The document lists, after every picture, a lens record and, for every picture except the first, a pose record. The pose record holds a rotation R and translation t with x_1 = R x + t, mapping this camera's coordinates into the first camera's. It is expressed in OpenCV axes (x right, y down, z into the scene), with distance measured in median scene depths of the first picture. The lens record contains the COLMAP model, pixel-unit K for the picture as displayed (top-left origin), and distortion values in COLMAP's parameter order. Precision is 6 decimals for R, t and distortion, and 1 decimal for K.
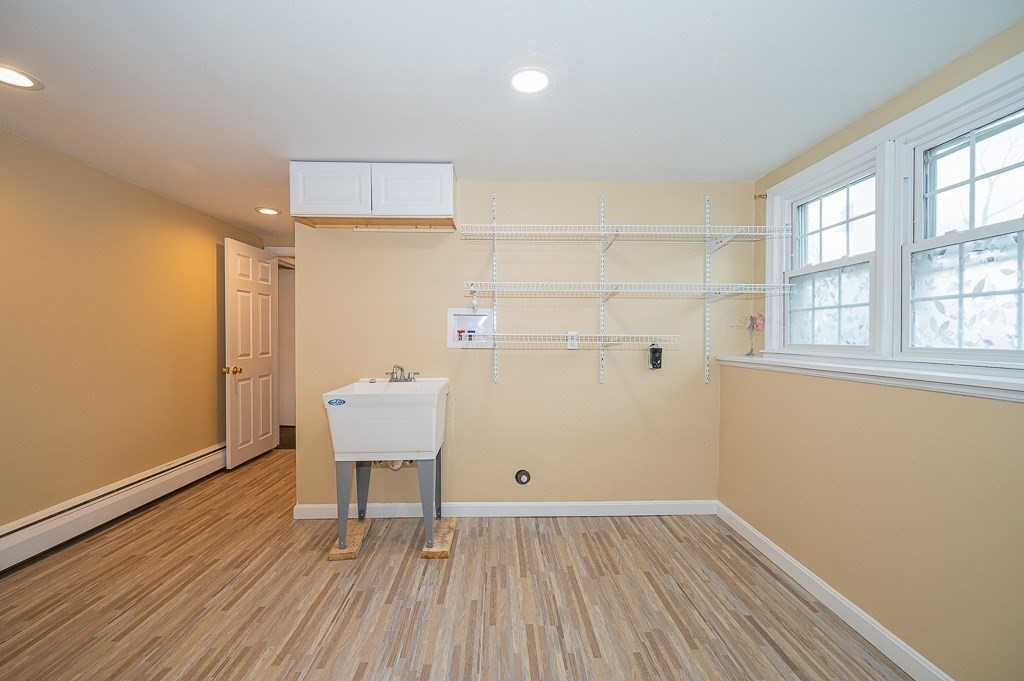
lens RADIAL K [[428.4, 0, 514.4], [0, 428.4, 338.6], [0, 0, 1]] dist [-0.000380, 0.000047]
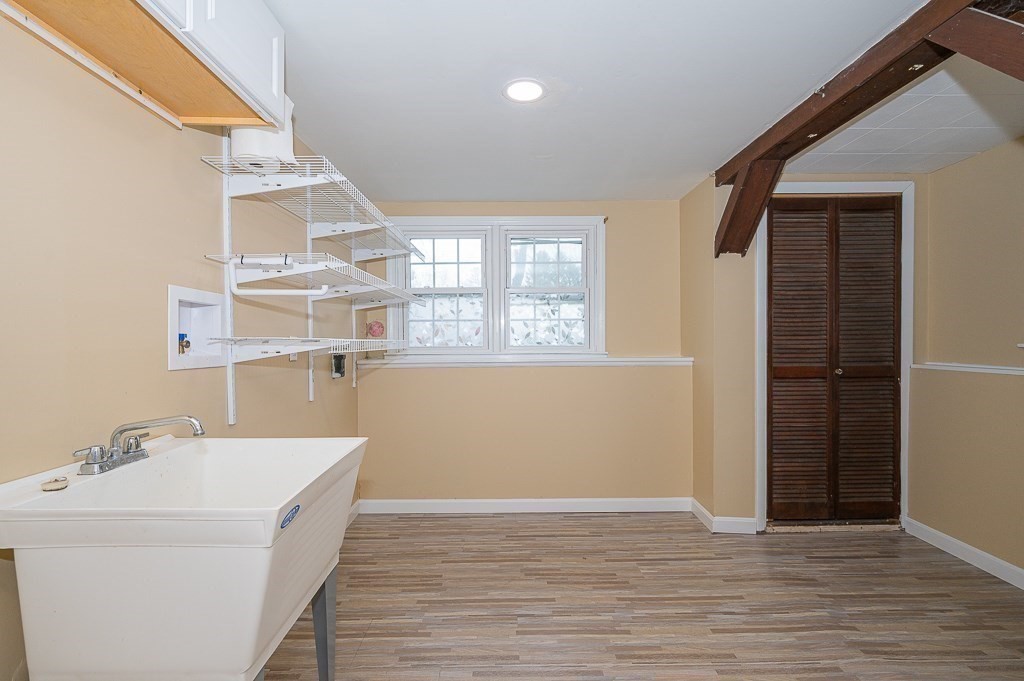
lens RADIAL K [[465.0, 0, 506.5], [0, 465.0, 342.8], [0, 0, 1]] dist [0.000162, -0.000008]
pose [[0.026753, -0.013857, 0.999546, -0.865476], [0.011654, 0.999840, 0.013549, -0.017022], [-0.999574, 0.011287, 0.026910, 0.824255]]
